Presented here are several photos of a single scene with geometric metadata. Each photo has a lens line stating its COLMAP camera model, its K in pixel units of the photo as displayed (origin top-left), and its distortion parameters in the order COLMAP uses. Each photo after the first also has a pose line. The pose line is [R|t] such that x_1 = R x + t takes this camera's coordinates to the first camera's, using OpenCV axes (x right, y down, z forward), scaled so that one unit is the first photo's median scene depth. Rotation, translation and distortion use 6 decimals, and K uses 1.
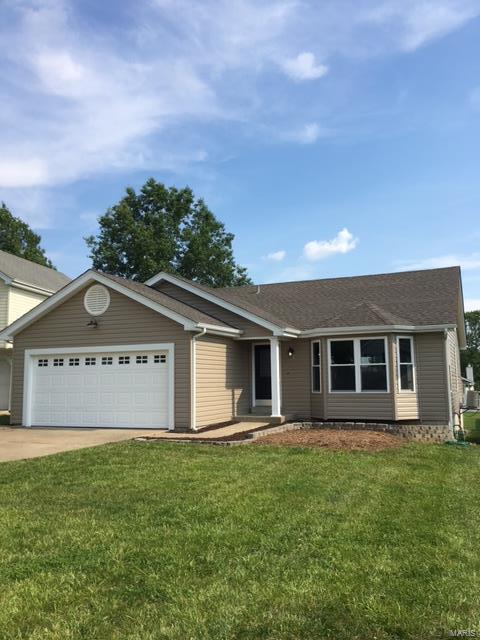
lens RADIAL K [[541.9, 0, 243.7], [0, 541.9, 320.5], [0, 0, 1]] dist [0.014688, 0.005002]
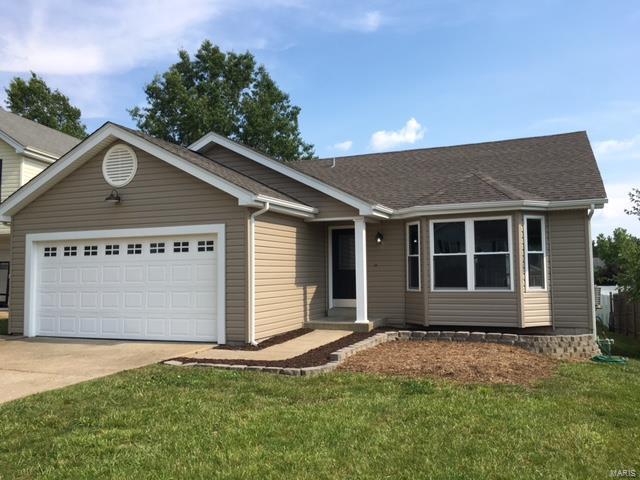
lens RADIAL K [[546.5, 0, 319.3], [0, 546.5, 213.0], [0, 0, 1]] dist [0.004173, -0.002519]
pose [[0.999712, 0.000535, 0.023974, -0.017986], [-0.000617, 0.999994, 0.003418, 0.021939], [-0.023972, -0.003432, 0.999707, 0.241919]]
